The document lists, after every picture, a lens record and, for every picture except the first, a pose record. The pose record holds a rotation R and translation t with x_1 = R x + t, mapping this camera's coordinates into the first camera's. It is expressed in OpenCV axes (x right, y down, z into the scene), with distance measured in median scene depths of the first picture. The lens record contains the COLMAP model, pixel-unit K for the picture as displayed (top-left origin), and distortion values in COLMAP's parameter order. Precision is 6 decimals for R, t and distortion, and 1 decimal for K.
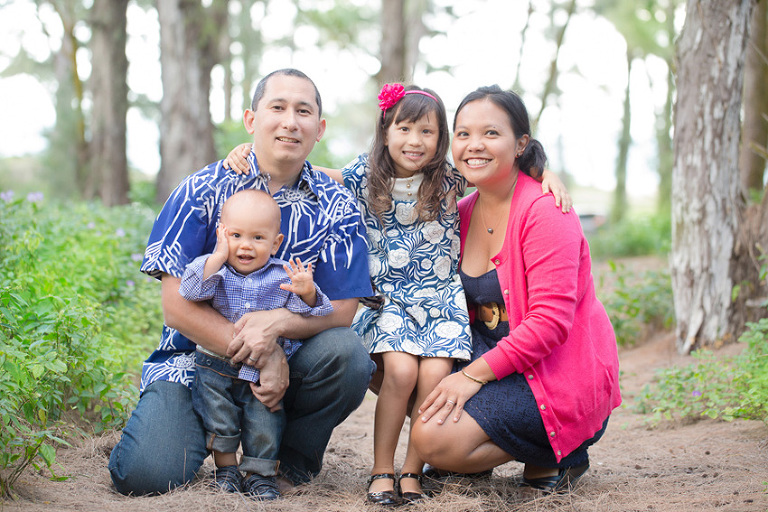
lens RADIAL K [[2191.8, 0, 383.0], [0, 2191.8, 257.0], [0, 0, 1]] dist [0.031530, 0.000000]
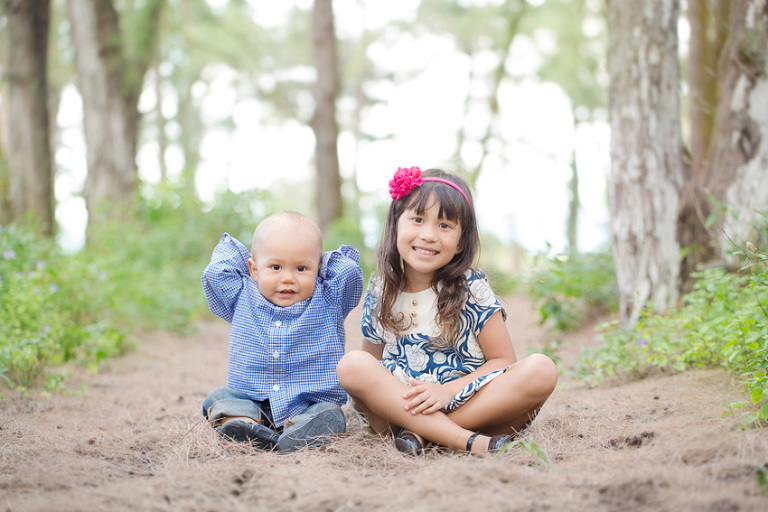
lens RADIAL K [[2191.8, 0, 385.2], [0, 2191.8, 255.8], [0, 0, 1]] dist [0.031530, 0.000000]
pose [[0.998607, -0.047923, 0.022064, 0.019739], [0.048729, 0.998105, -0.037568, 0.042900], [-0.020222, 0.038591, 0.999050, 0.112621]]
